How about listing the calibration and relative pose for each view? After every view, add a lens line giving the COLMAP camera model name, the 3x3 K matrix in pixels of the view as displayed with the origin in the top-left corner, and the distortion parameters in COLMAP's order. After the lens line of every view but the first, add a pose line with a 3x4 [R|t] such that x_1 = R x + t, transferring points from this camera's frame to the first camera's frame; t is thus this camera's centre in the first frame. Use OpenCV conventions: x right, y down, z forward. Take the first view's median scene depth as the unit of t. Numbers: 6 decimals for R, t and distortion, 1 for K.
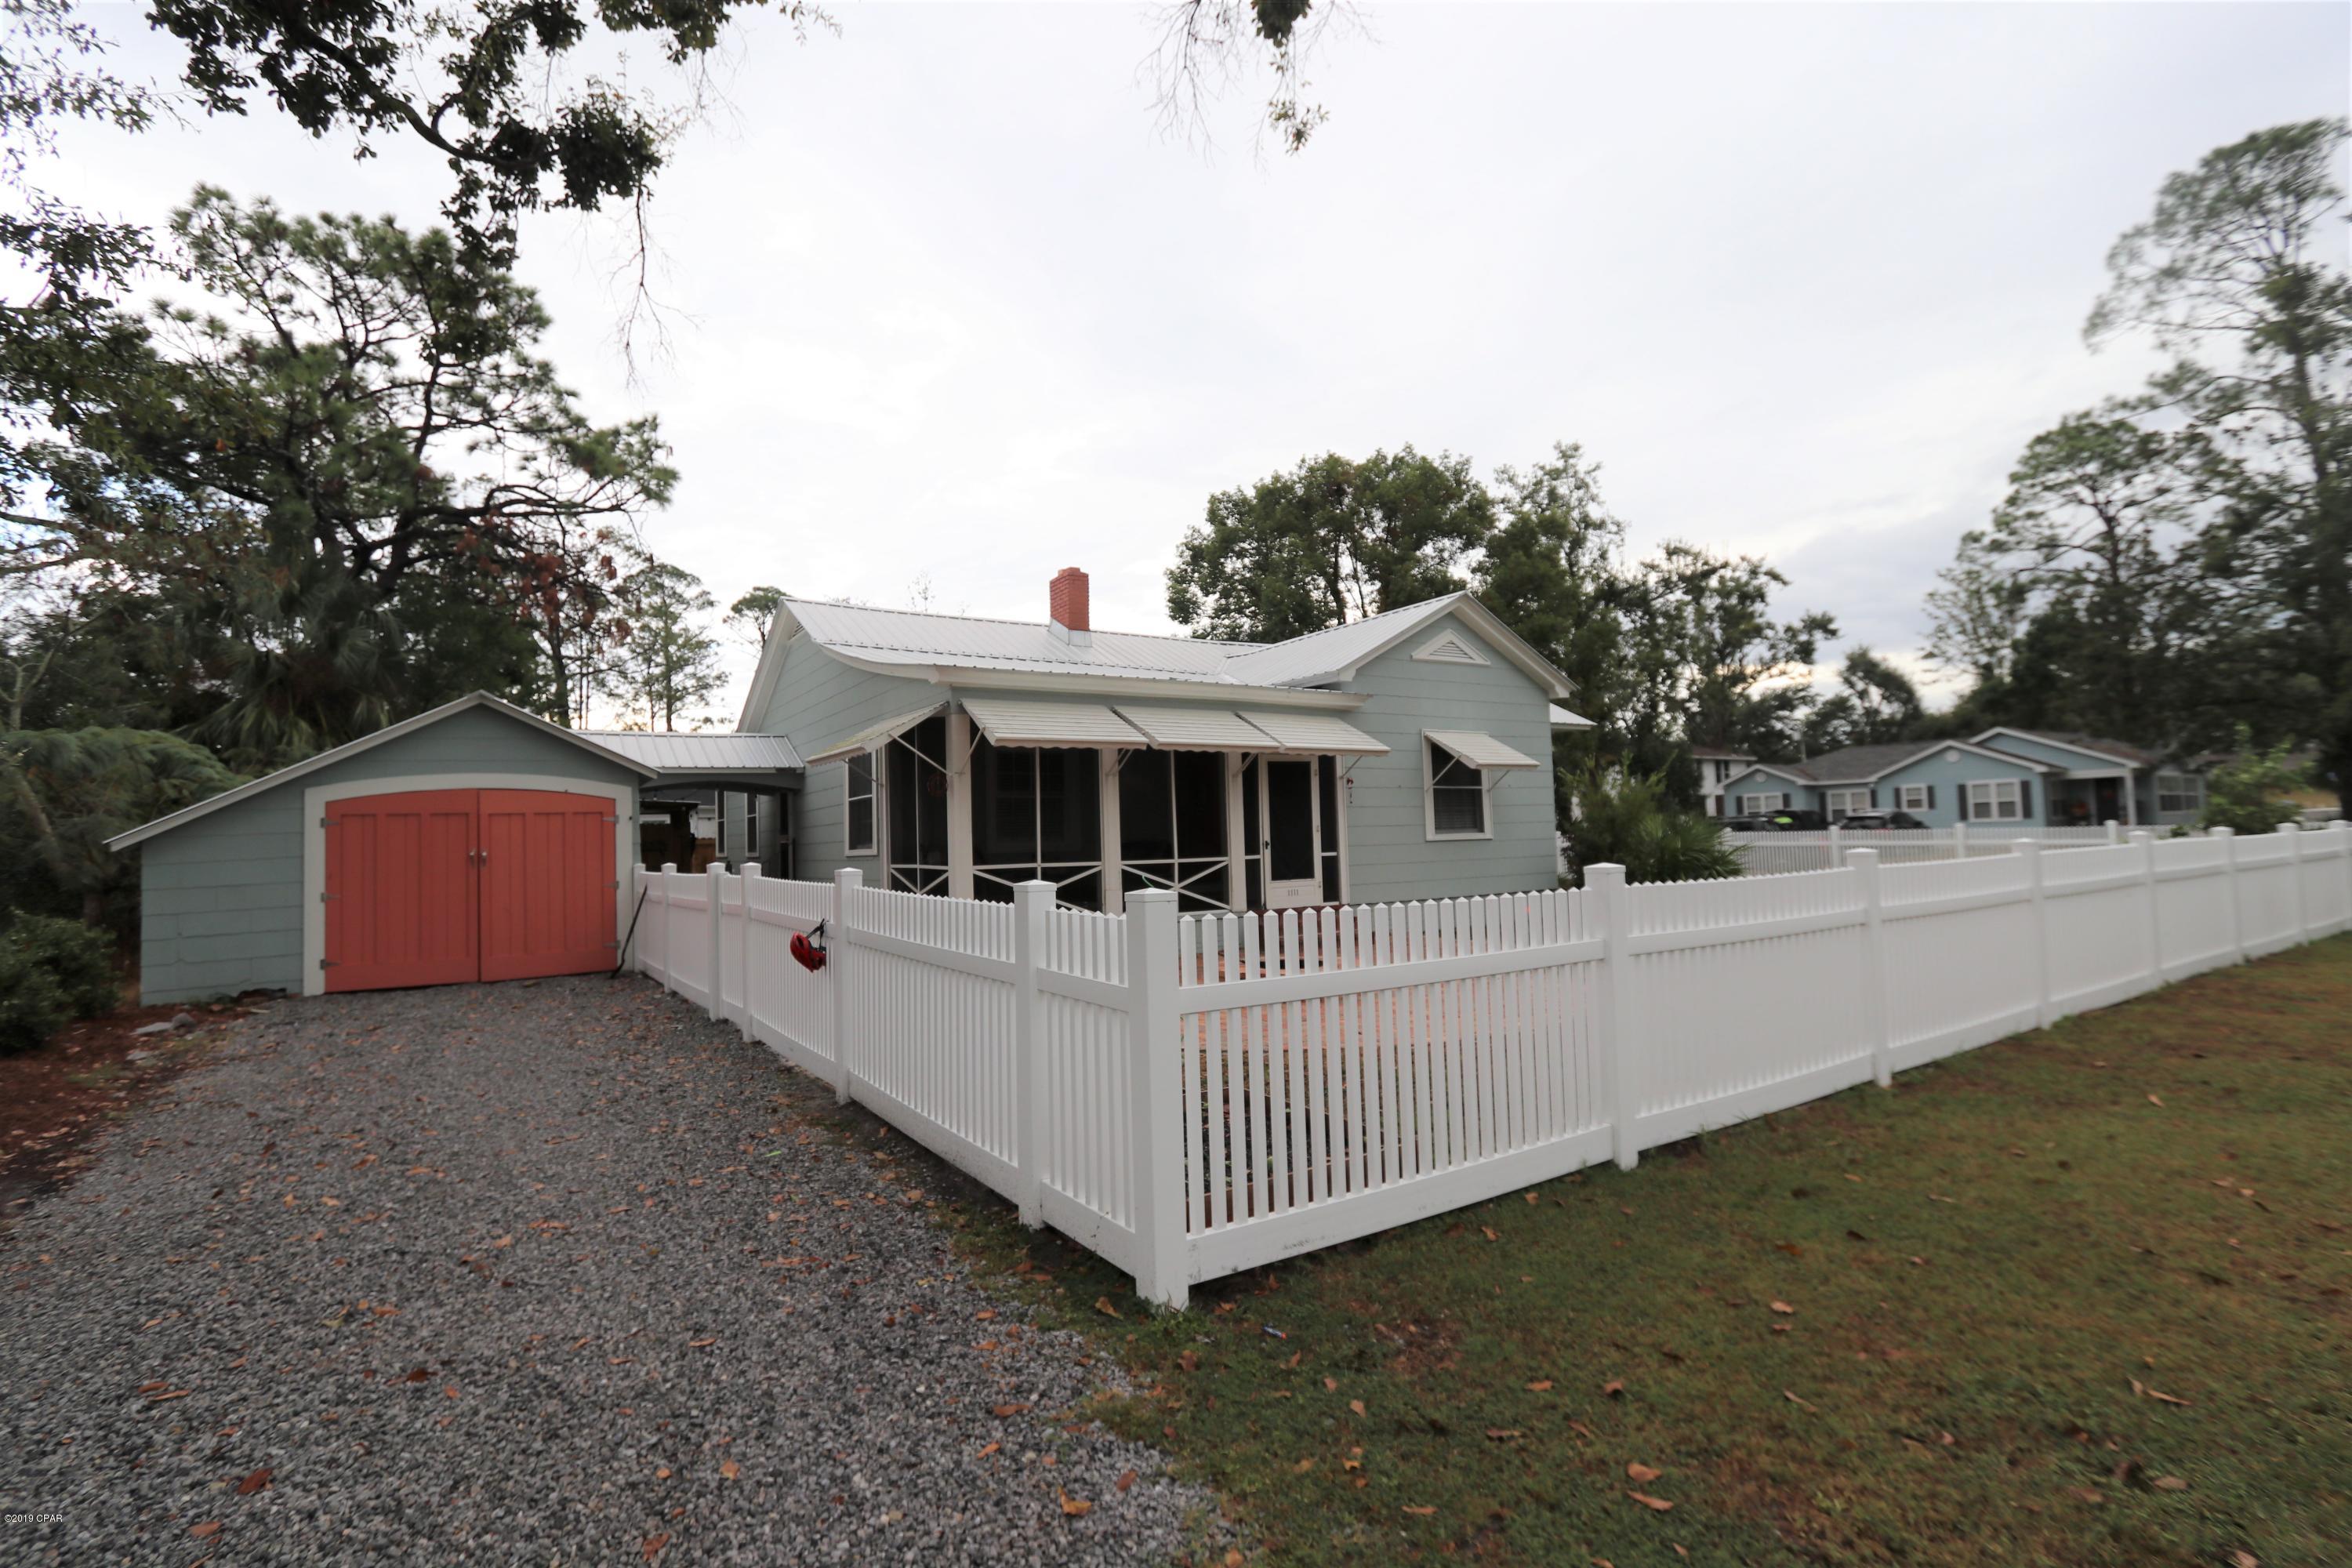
lens RADIAL K [[1079.8, 0, 1172.9], [0, 1079.8, 790.1], [0, 0, 1]] dist [-0.018078, 0.002311]
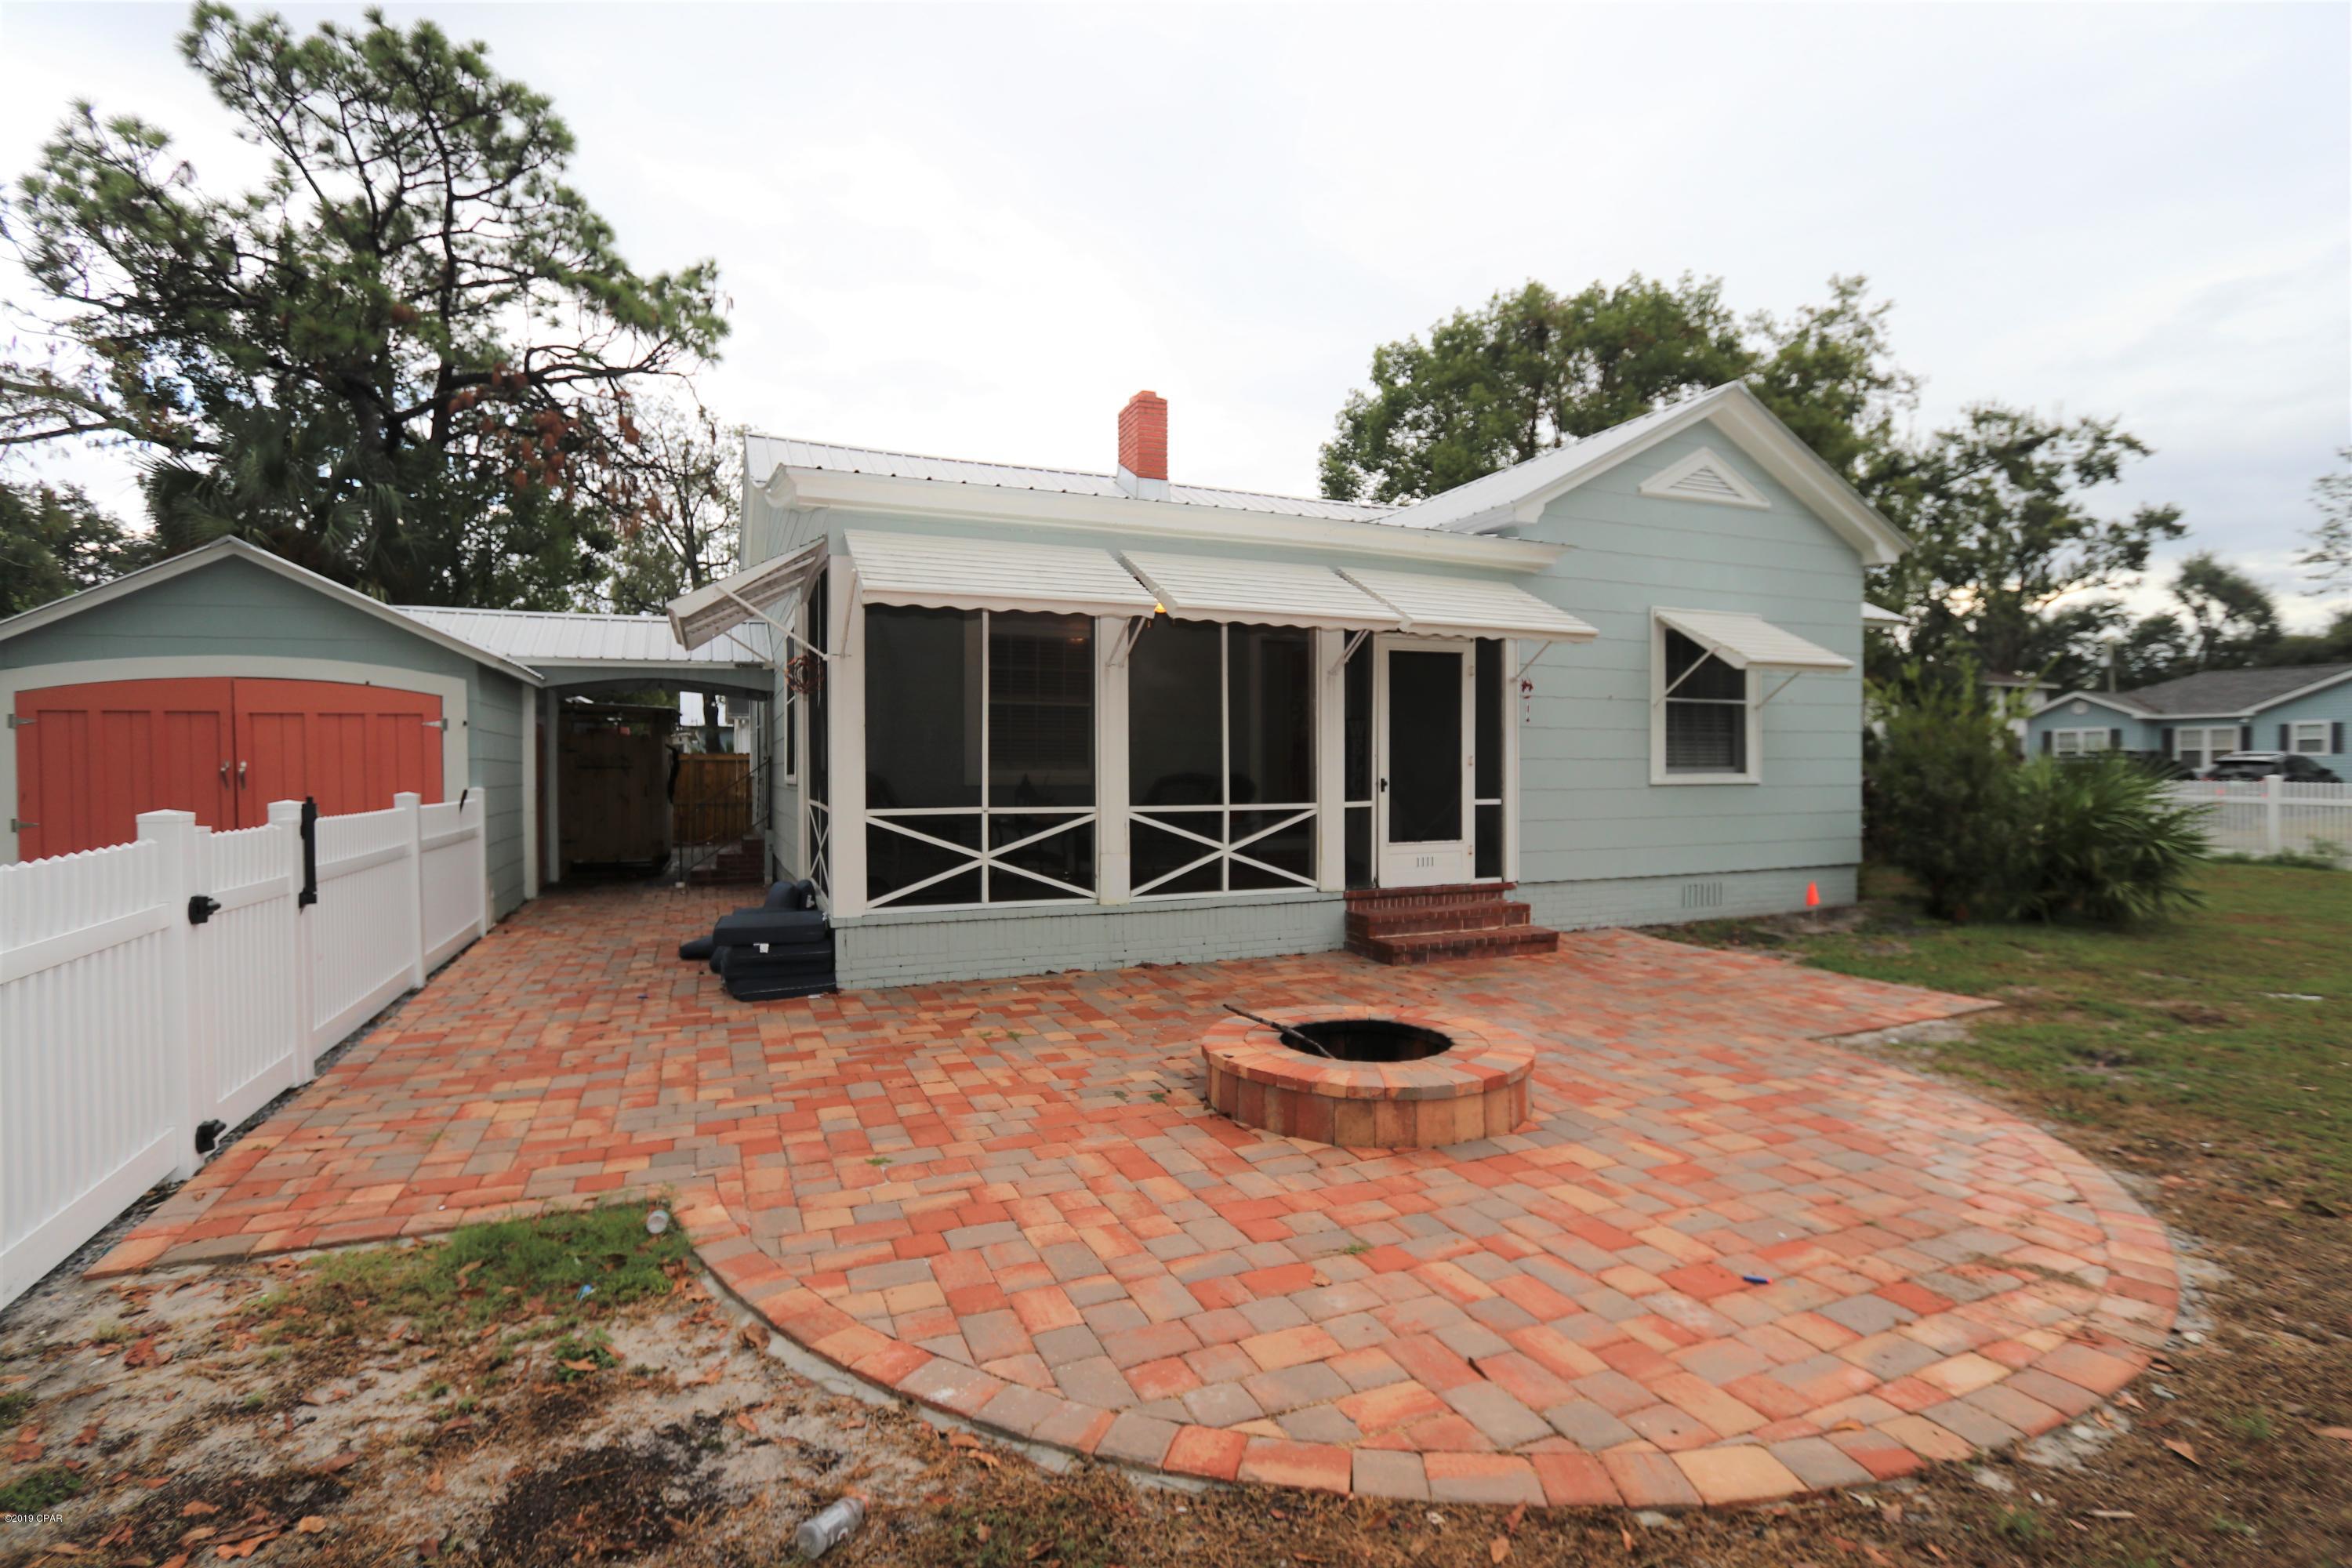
lens RADIAL K [[1079.8, 0, 1164.9], [0, 1079.8, 791.1], [0, 0, 1]] dist [-0.018078, 0.002311]
pose [[0.984189, 0.029262, -0.174686, 0.031695], [-0.016662, 0.997181, 0.073162, 0.004678], [0.176335, -0.069094, 0.981902, 0.161157]]
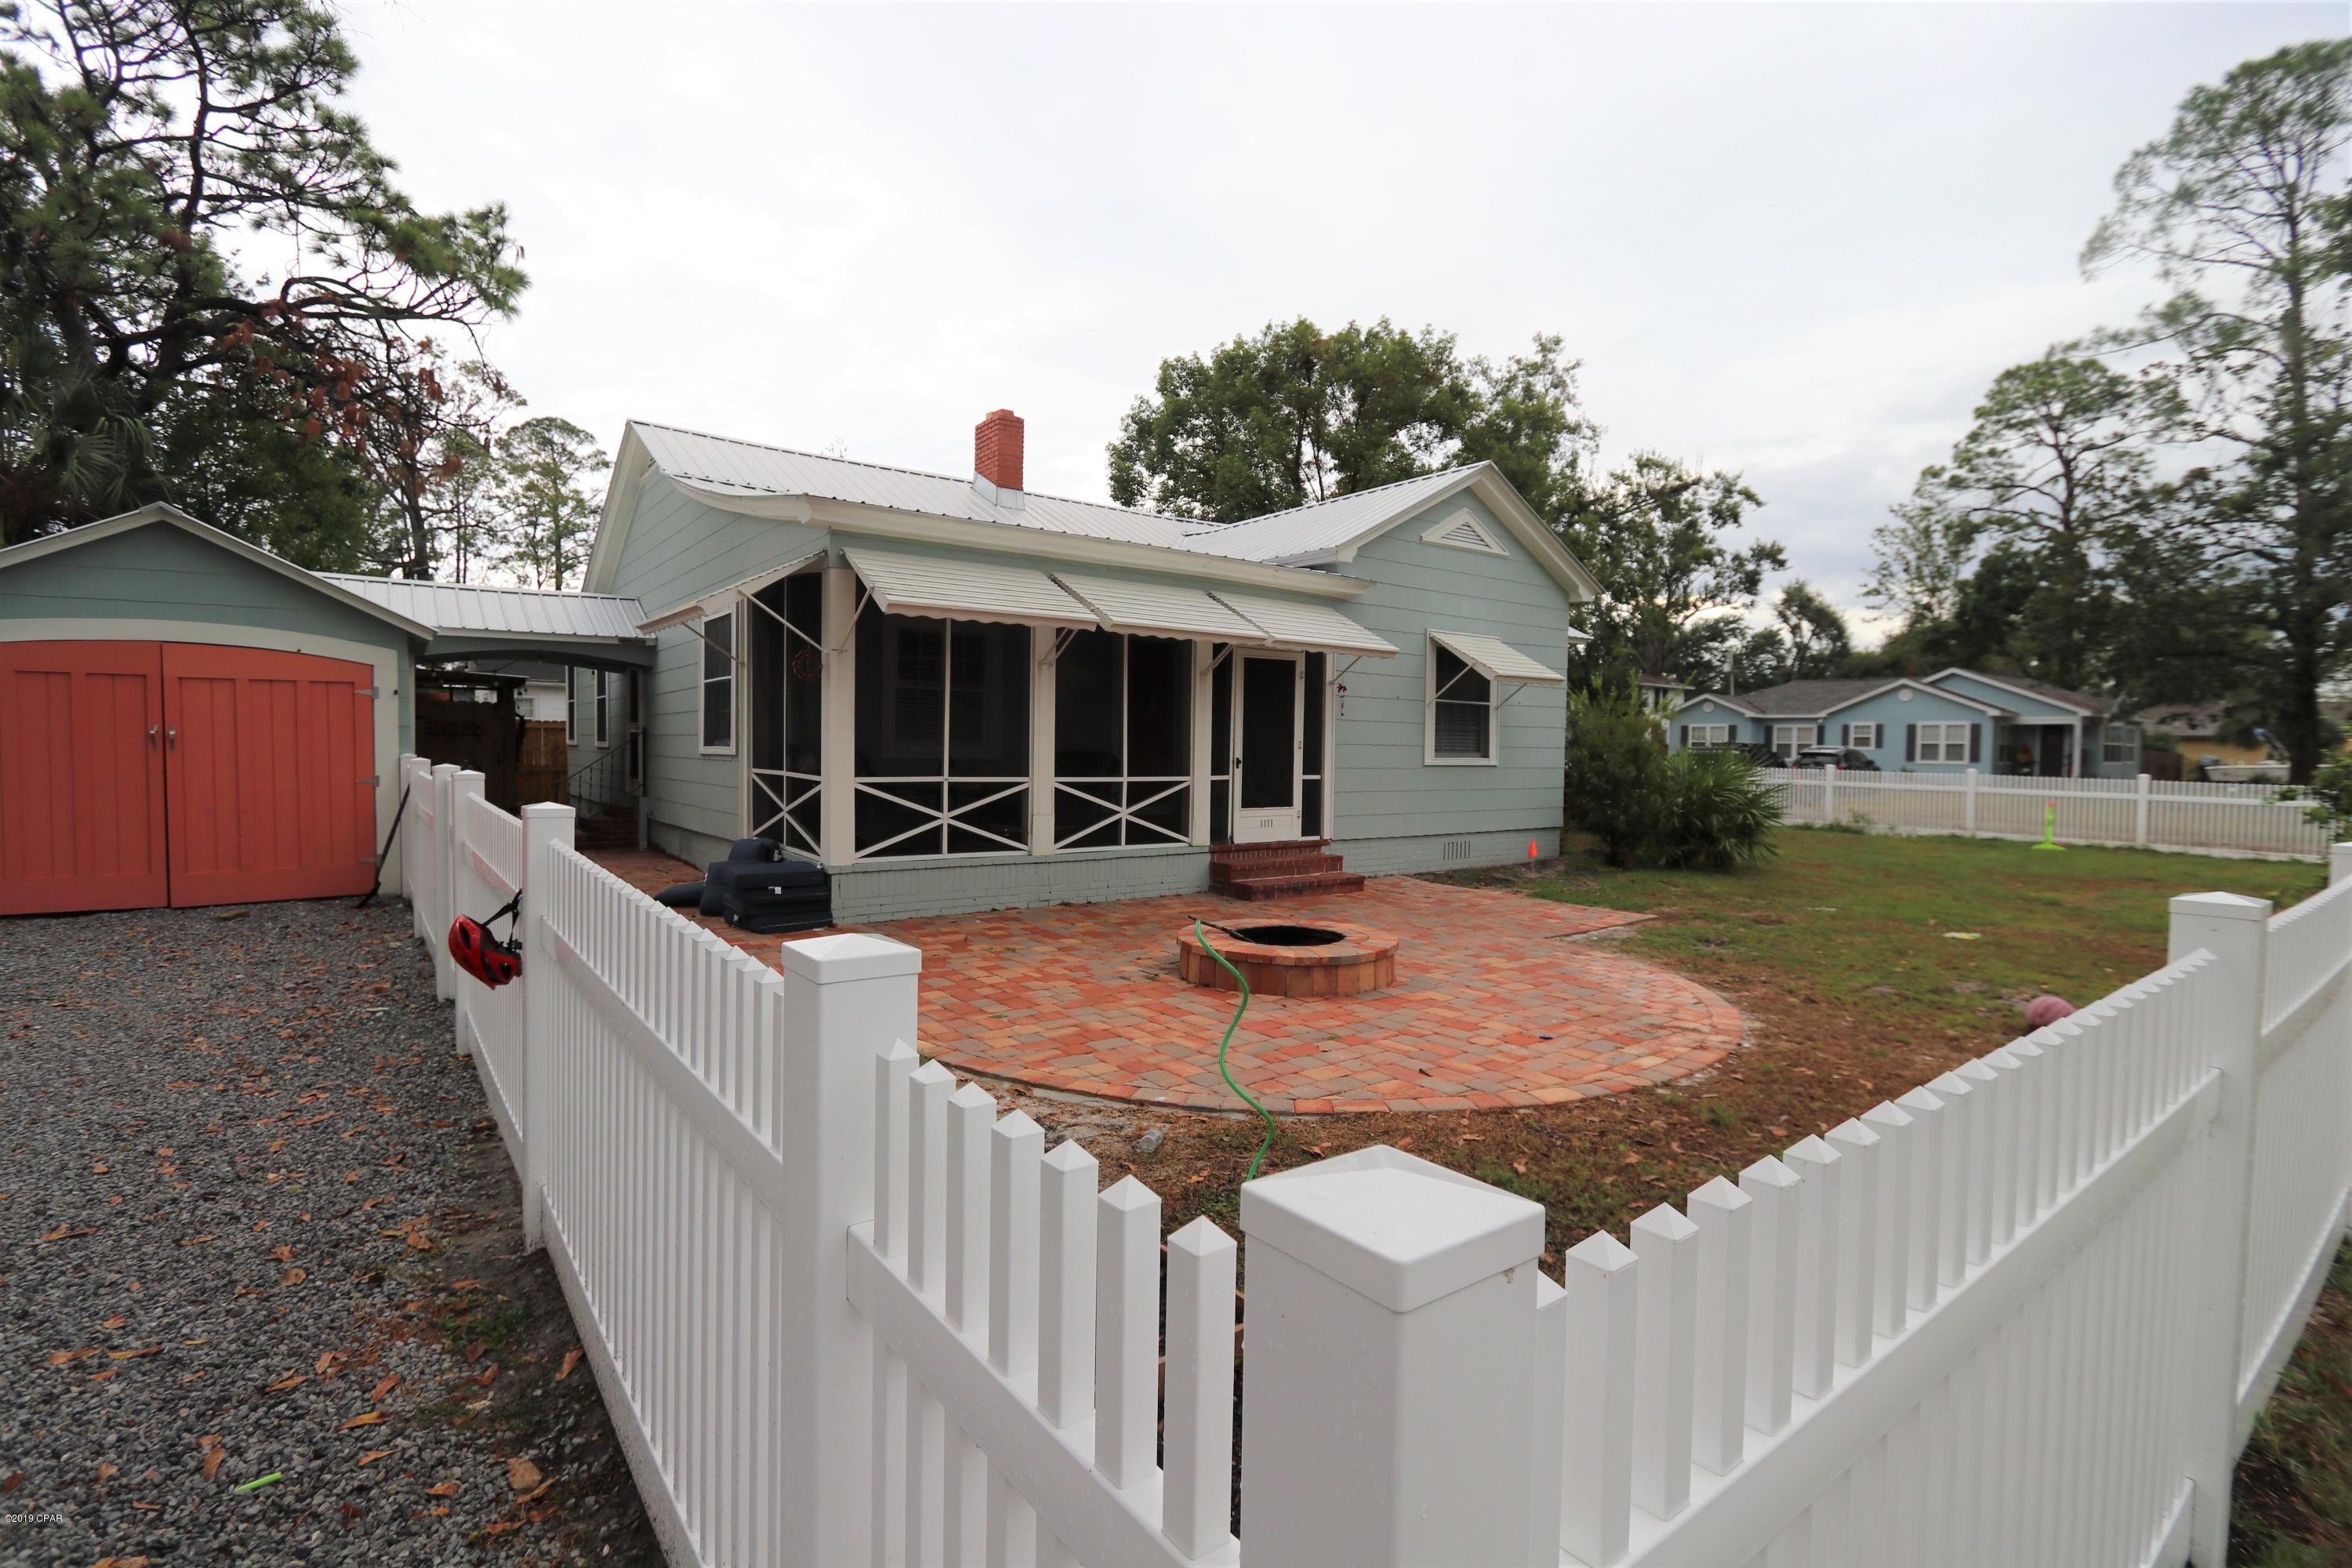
lens RADIAL K [[1079.8, 0, 1170.6], [0, 1079.8, 789.6], [0, 0, 1]] dist [-0.018078, 0.002311]
pose [[0.996625, 0.041142, 0.071039, -0.008024], [-0.047252, 0.995122, 0.086598, 0.001570], [-0.067130, -0.089662, 0.993707, 0.092713]]
